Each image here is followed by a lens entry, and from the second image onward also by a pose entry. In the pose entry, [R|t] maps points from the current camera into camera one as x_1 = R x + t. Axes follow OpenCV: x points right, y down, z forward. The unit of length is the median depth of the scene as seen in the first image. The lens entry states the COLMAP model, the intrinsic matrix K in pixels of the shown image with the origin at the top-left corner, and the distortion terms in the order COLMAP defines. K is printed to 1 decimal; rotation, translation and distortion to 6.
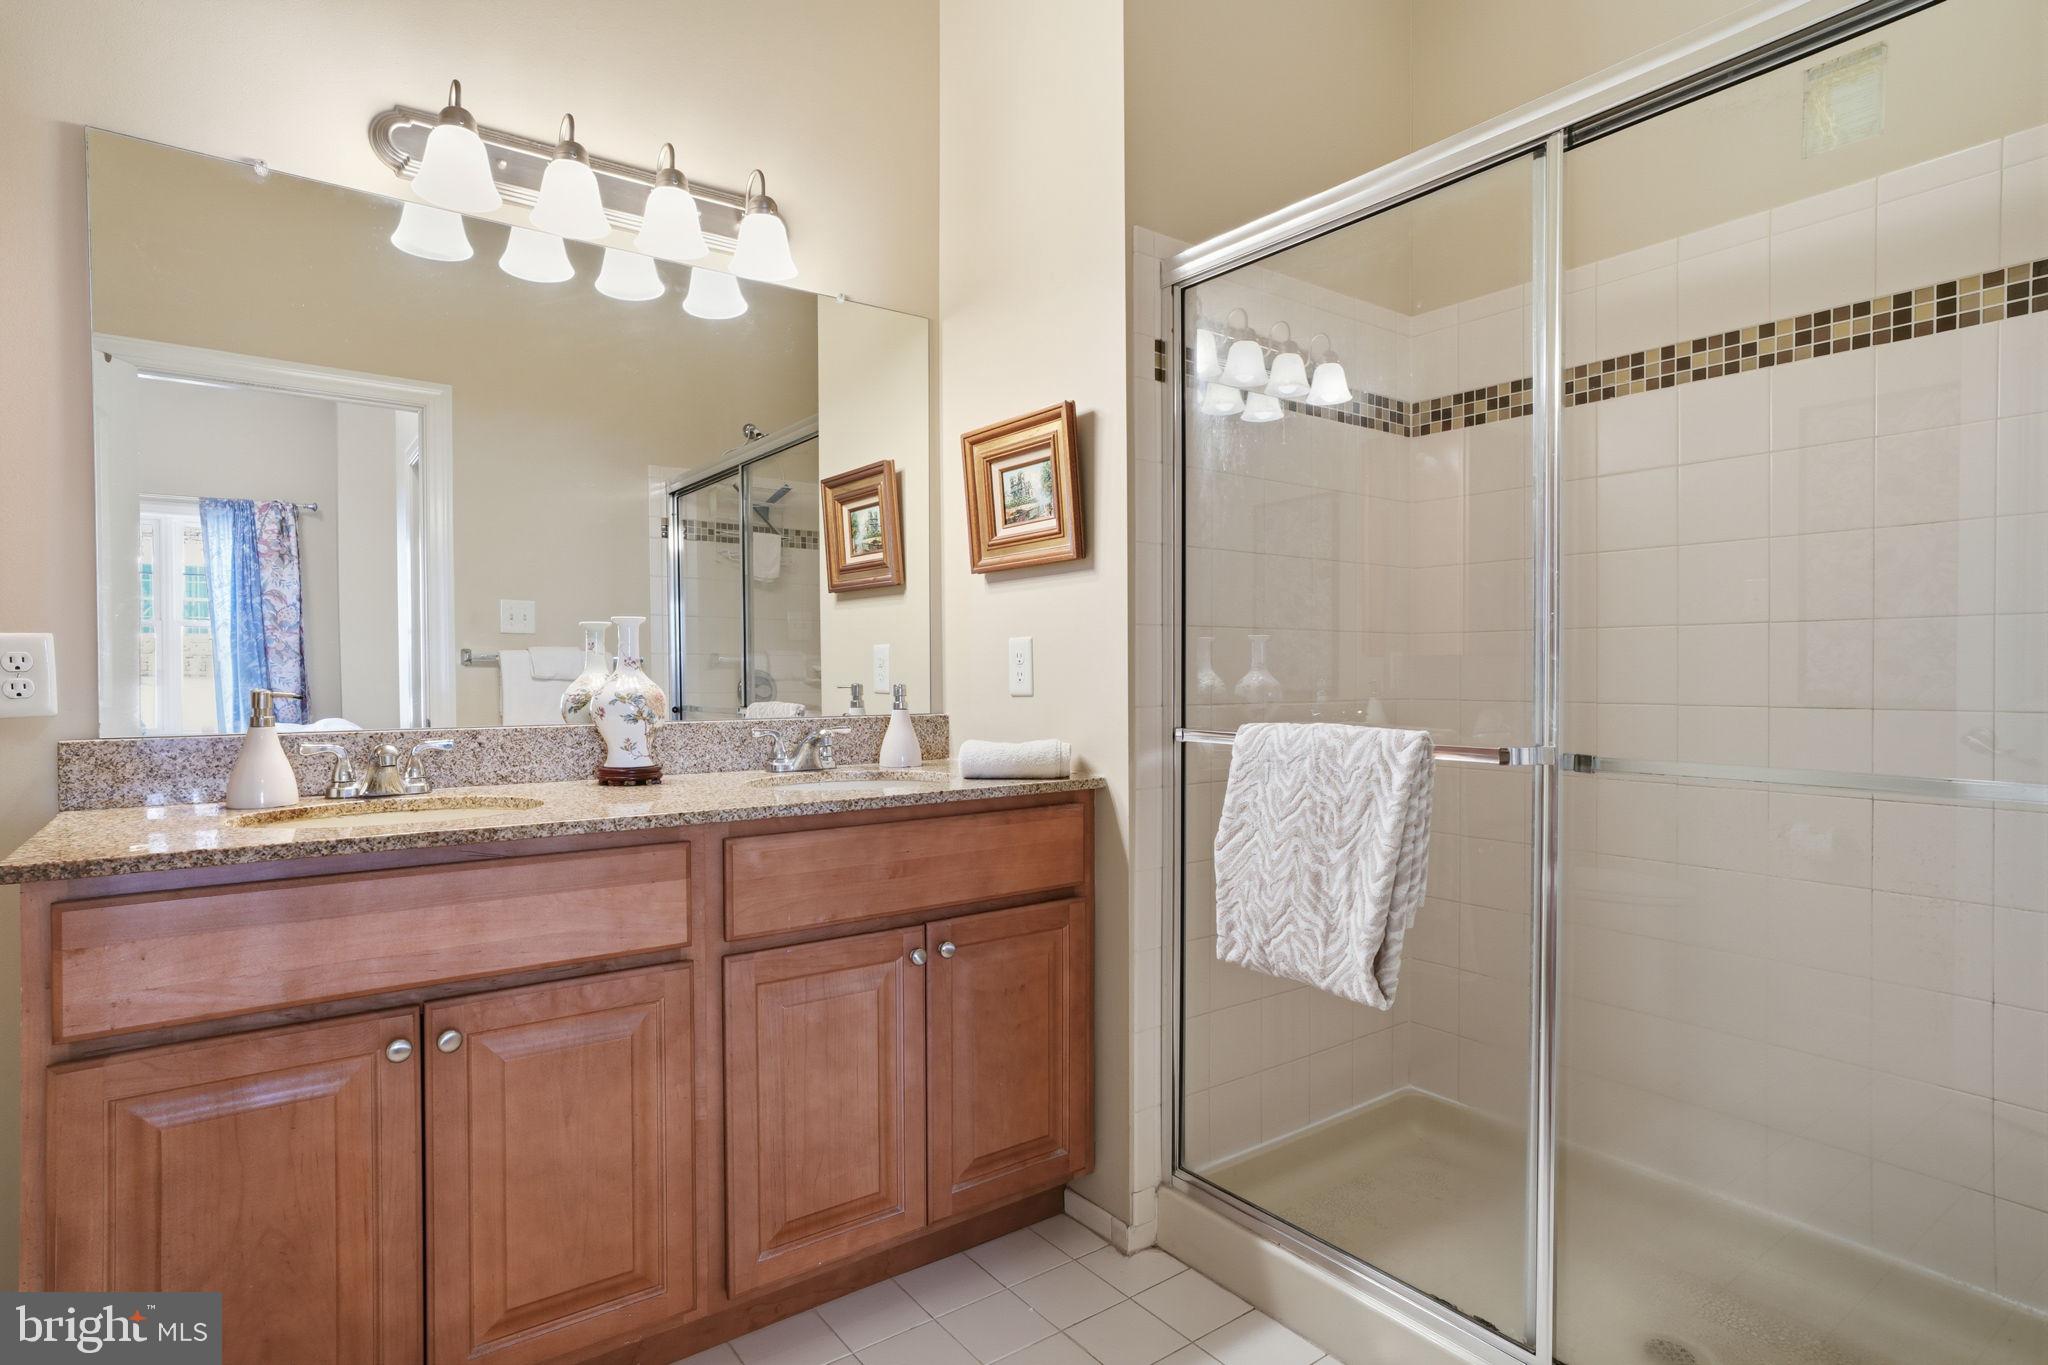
lens RADIAL K [[1049.2, 0, 1021.1], [0, 1049.2, 690.1], [0, 0, 1]] dist [-0.044716, 0.028812]
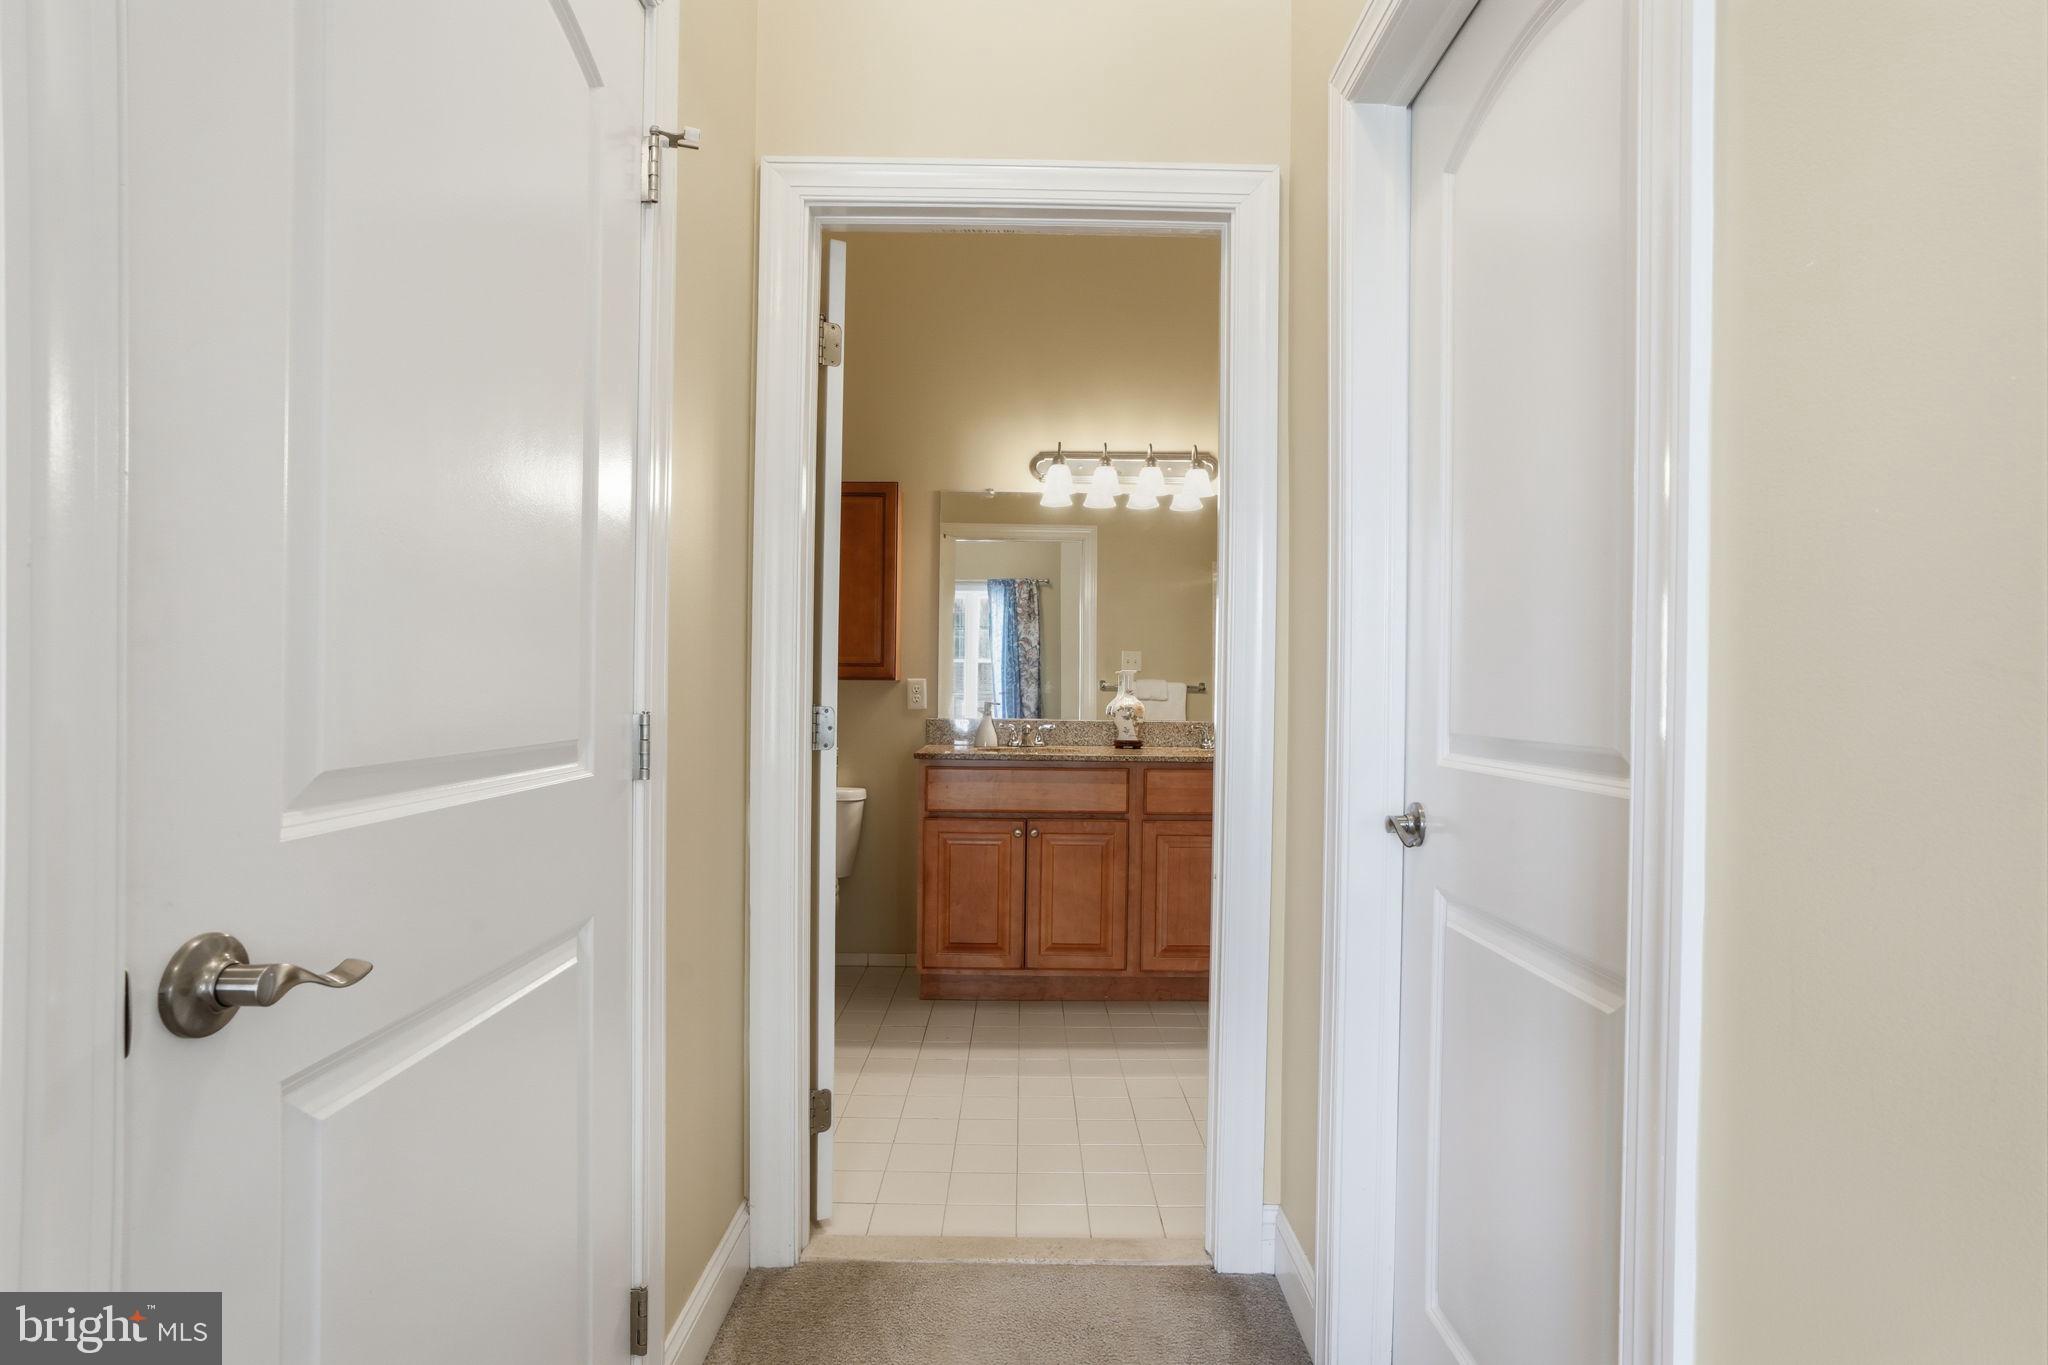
lens RADIAL K [[1049.2, 0, 1021.1], [0, 1049.2, 690.1], [0, 0, 1]] dist [-0.044716, 0.028812]
pose [[0.797749, 0.009800, -0.602910, 0.598511], [-0.023004, 0.999635, -0.014190, 0.004524], [0.602551, 0.025189, 0.797683, -0.680042]]
